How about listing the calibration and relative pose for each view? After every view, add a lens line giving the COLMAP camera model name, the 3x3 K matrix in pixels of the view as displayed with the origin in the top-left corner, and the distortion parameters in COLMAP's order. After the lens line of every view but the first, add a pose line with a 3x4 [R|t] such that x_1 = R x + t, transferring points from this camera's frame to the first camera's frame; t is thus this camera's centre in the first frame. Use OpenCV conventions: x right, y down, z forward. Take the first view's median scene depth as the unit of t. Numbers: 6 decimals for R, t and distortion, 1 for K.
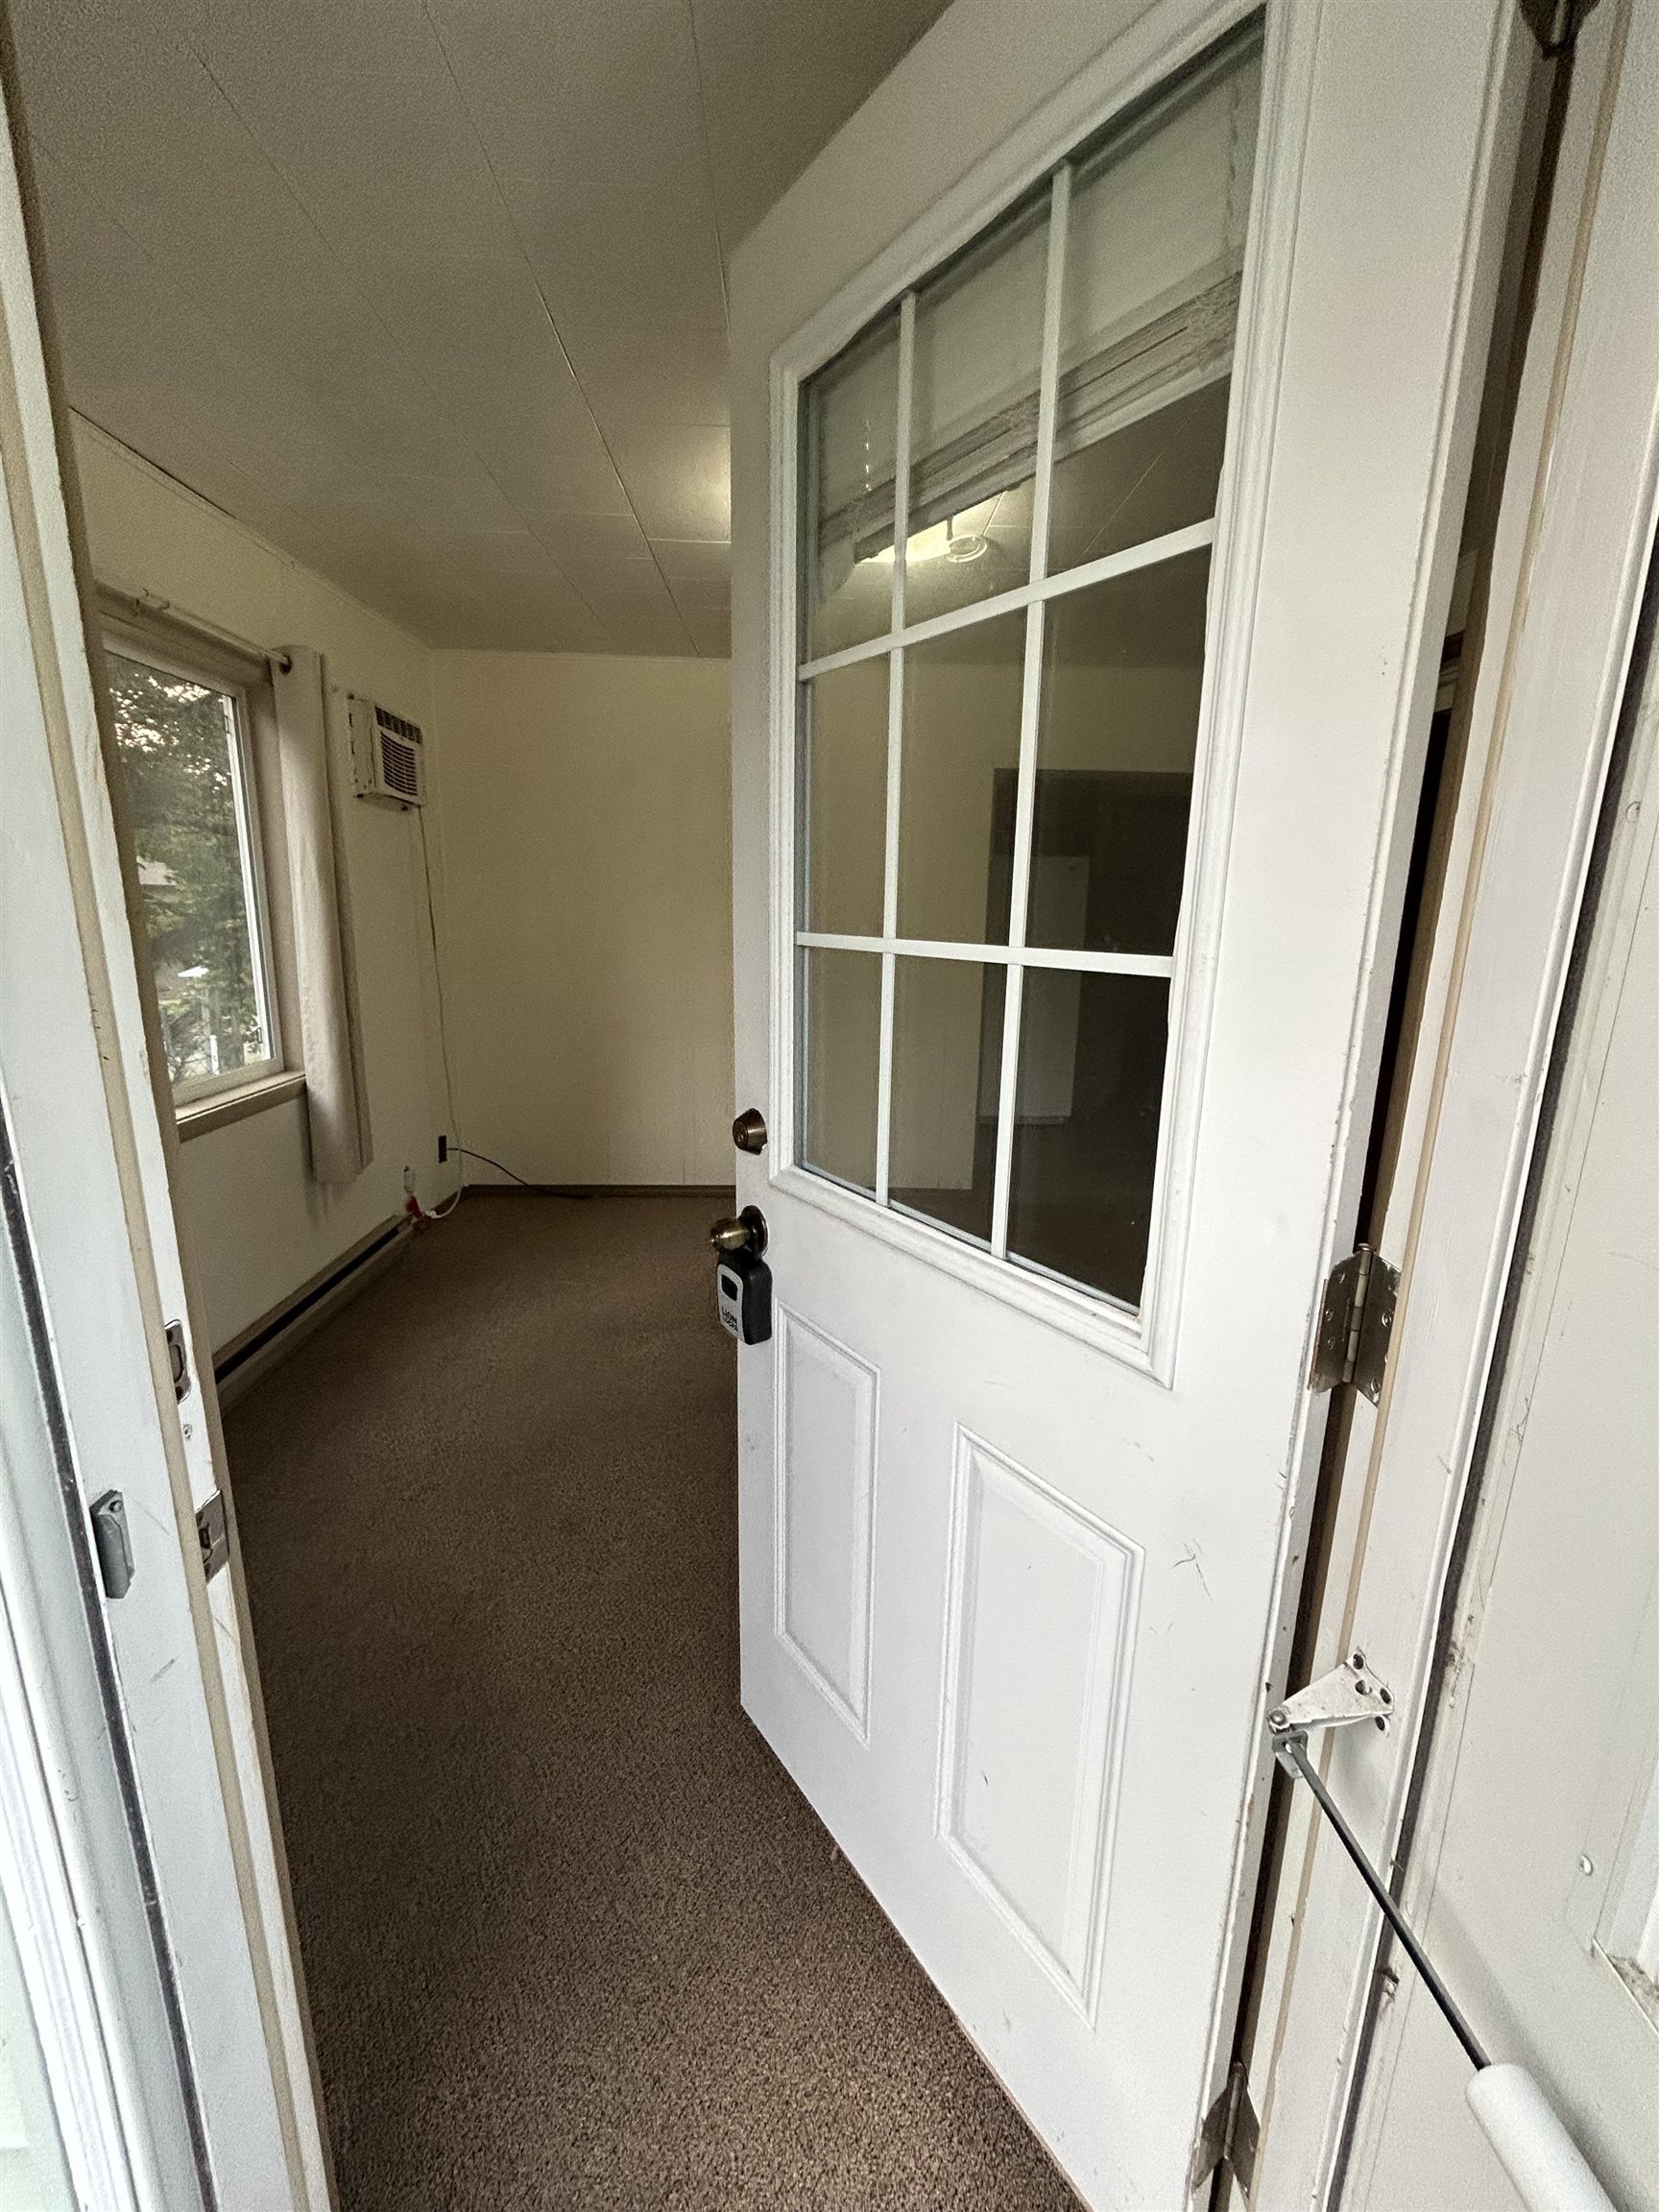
lens RADIAL K [[890.6, 0, 825.0], [0, 890.6, 1101.3], [0, 0, 1]] dist [0.001811, 0.000523]
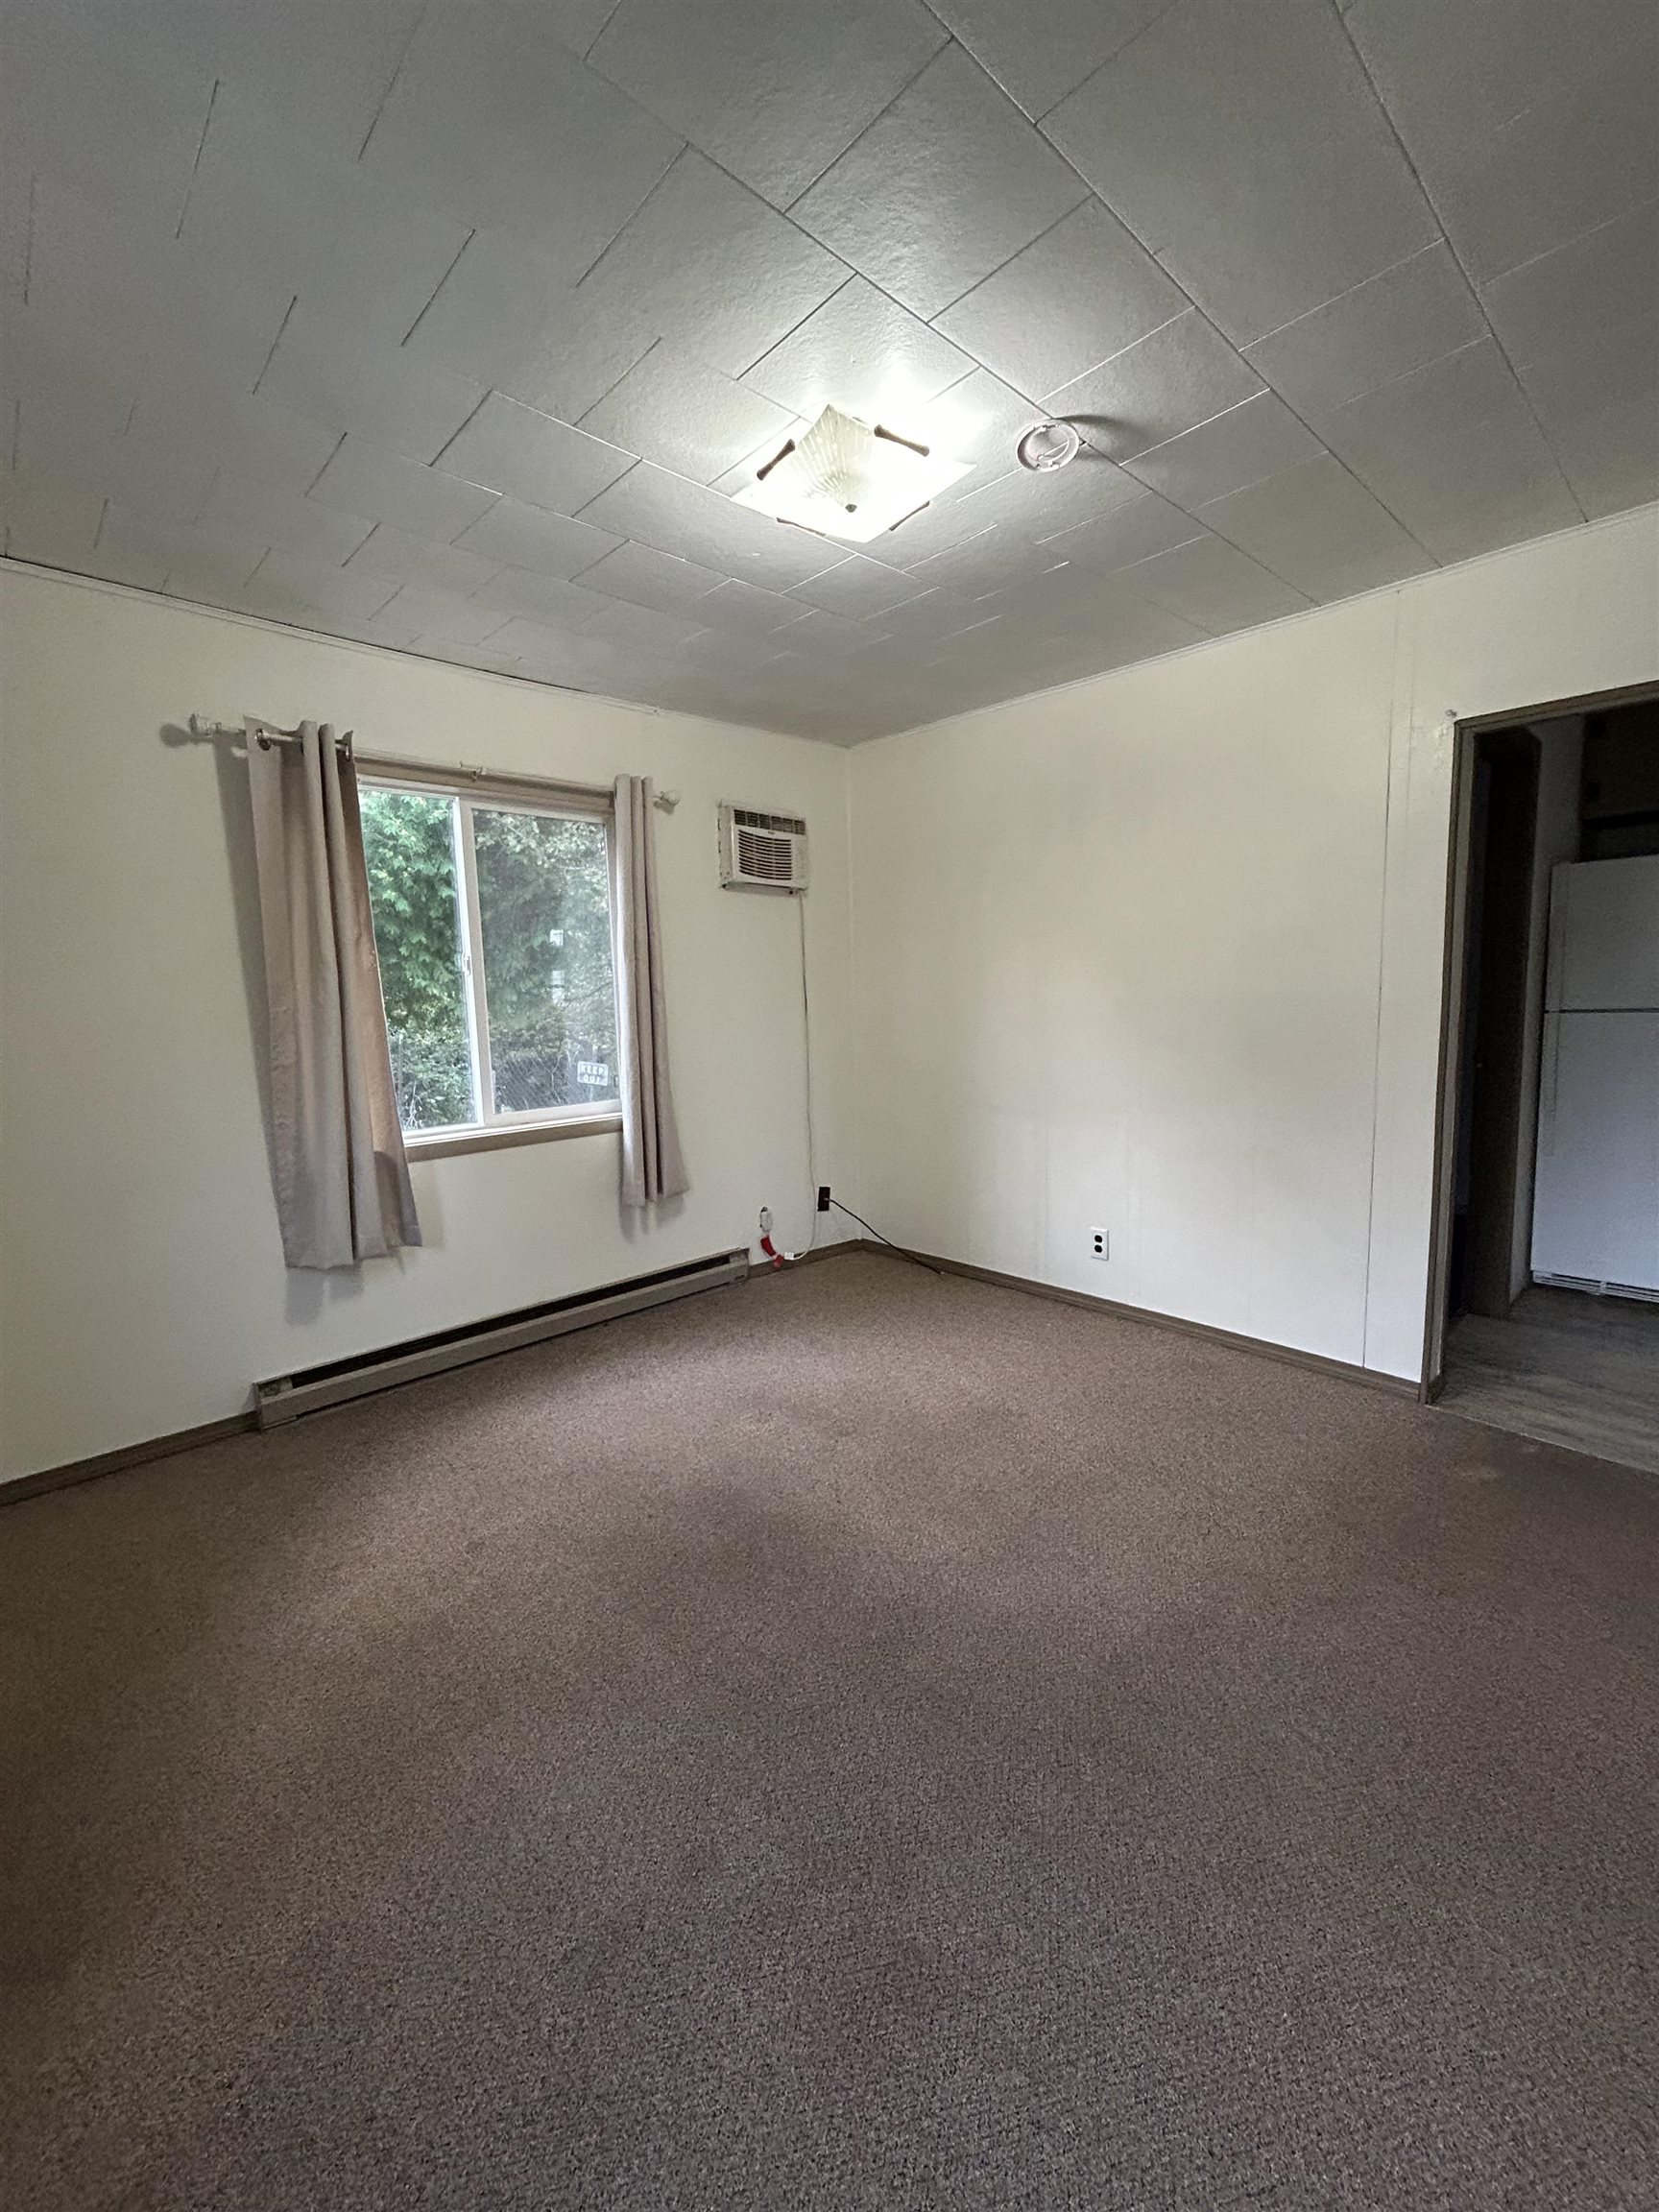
lens RADIAL K [[890.6, 0, 825.0], [0, 890.6, 1101.3], [0, 0, 1]] dist [0.001811, 0.000523]
pose [[0.657574, 0.057010, -0.751230, 0.422840], [-0.126904, 0.991267, -0.035857, -0.028840], [0.742625, 0.118912, 0.659066, 0.313294]]
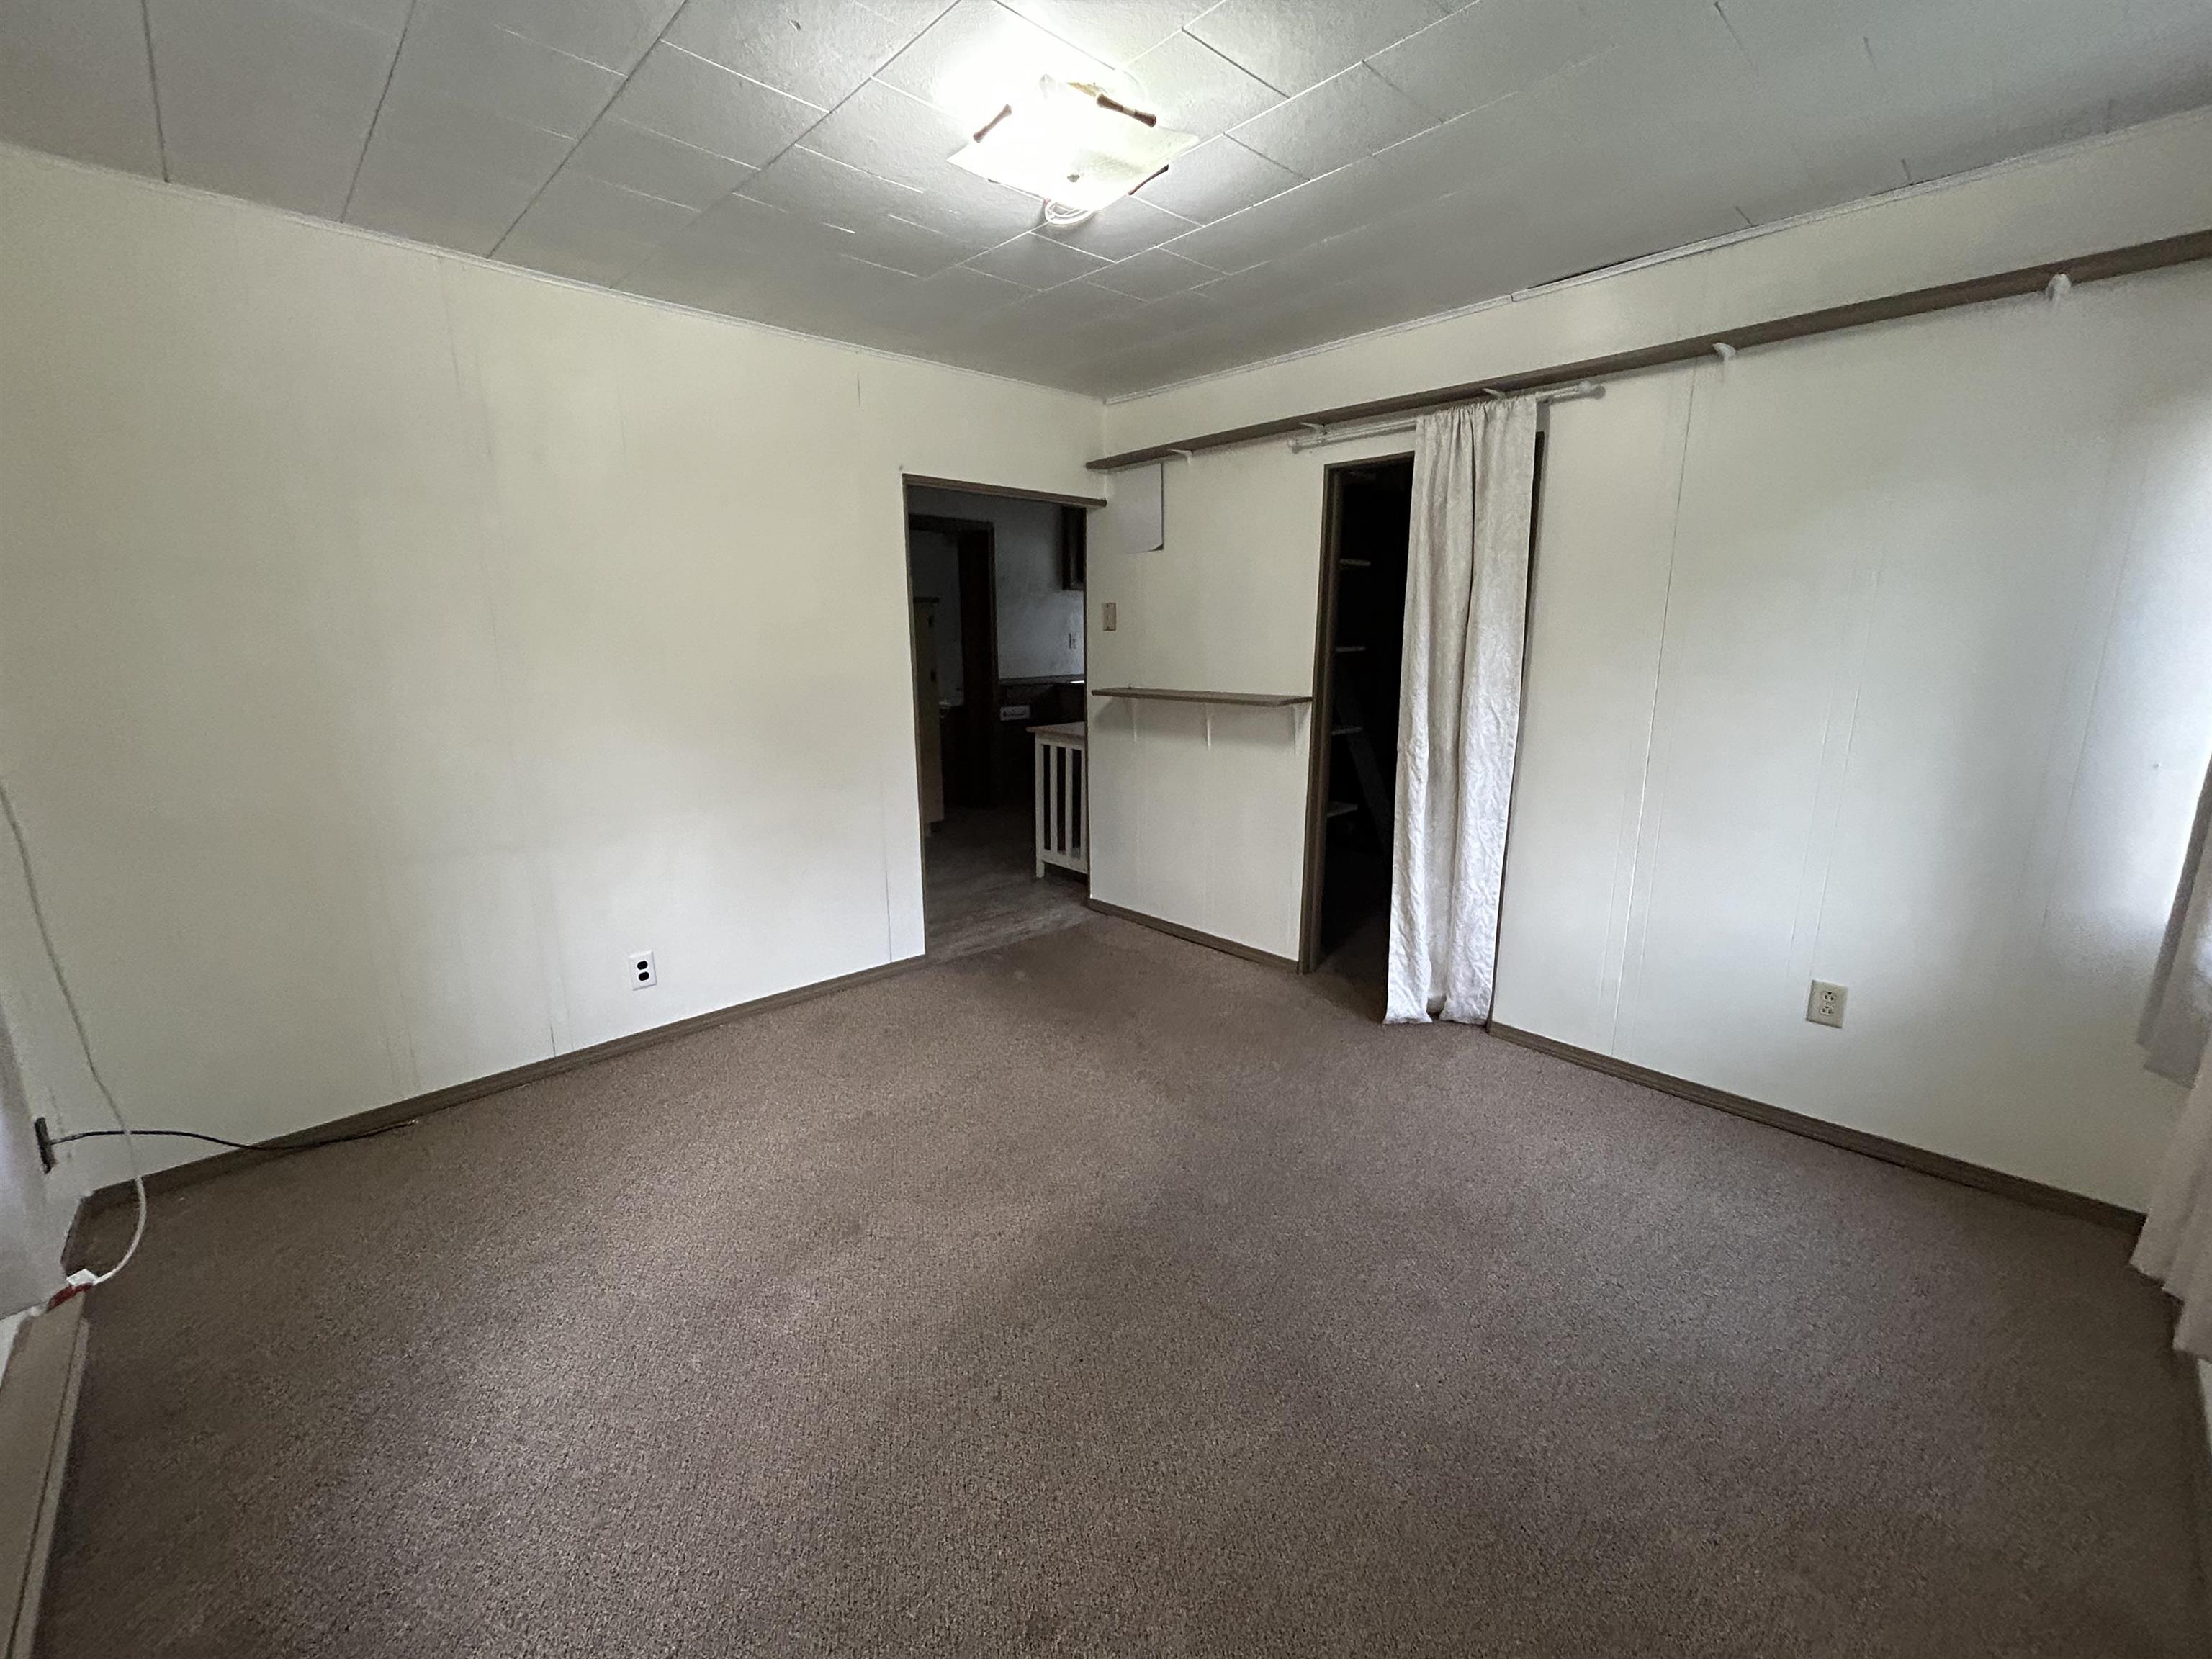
lens RADIAL K [[890.6, 0, 1100.8], [0, 890.6, 835.7], [0, 0, 1]] dist [0.001811, 0.000523]
pose [[0.751674, -0.169593, 0.637358, -0.309729], [0.162376, 0.984215, 0.070387, -0.063637], [-0.639235, 0.050584, 0.767346, 0.257315]]
